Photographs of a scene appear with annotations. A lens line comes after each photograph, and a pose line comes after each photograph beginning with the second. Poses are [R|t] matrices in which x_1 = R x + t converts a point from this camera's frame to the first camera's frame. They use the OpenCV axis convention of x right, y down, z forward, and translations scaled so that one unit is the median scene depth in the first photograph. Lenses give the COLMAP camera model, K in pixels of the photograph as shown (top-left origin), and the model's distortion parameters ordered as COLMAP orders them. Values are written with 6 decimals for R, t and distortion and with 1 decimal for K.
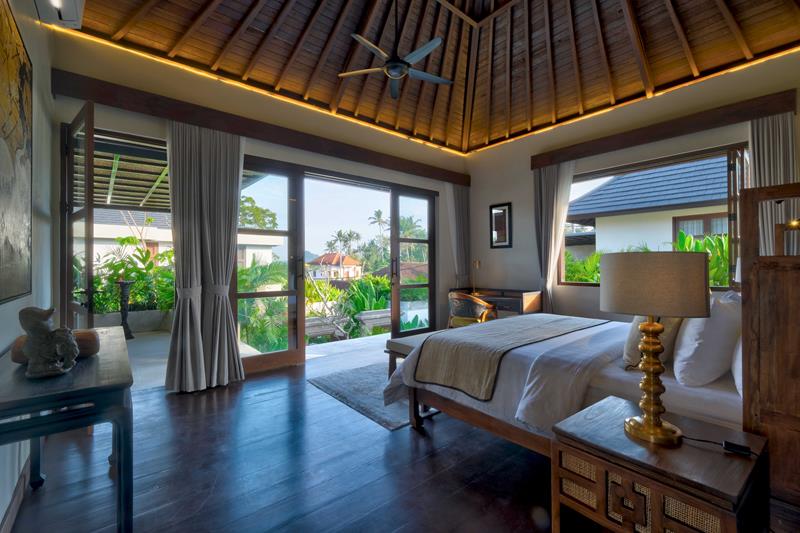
lens RADIAL K [[353.0, 0, 400.0], [0, 353.0, 266.5], [0, 0, 1]] dist [0.018819, -0.000030]
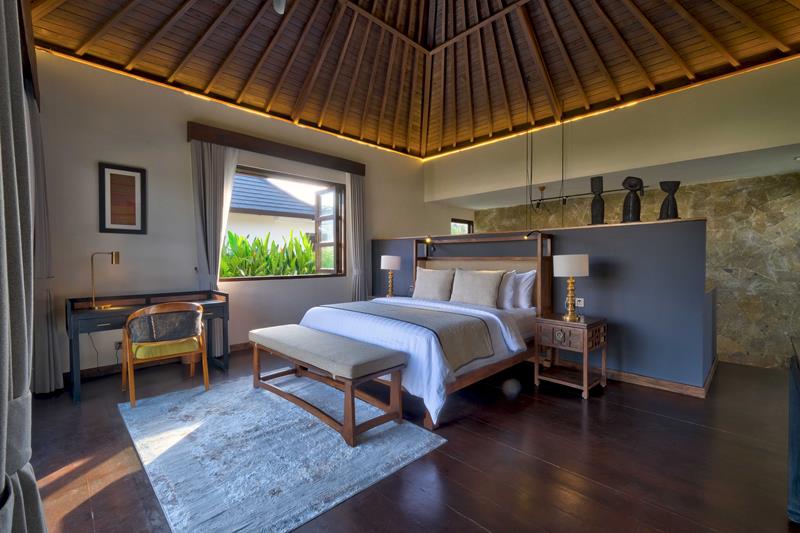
lens RADIAL K [[353.0, 0, 400.0], [0, 353.0, 266.5], [0, 0, 1]] dist [0.018819, -0.000030]
pose [[-0.082919, -0.018551, 0.996384, -0.584003], [0.004505, 0.999810, 0.018989, -0.000134], [-0.996546, 0.006063, -0.082819, 0.756251]]
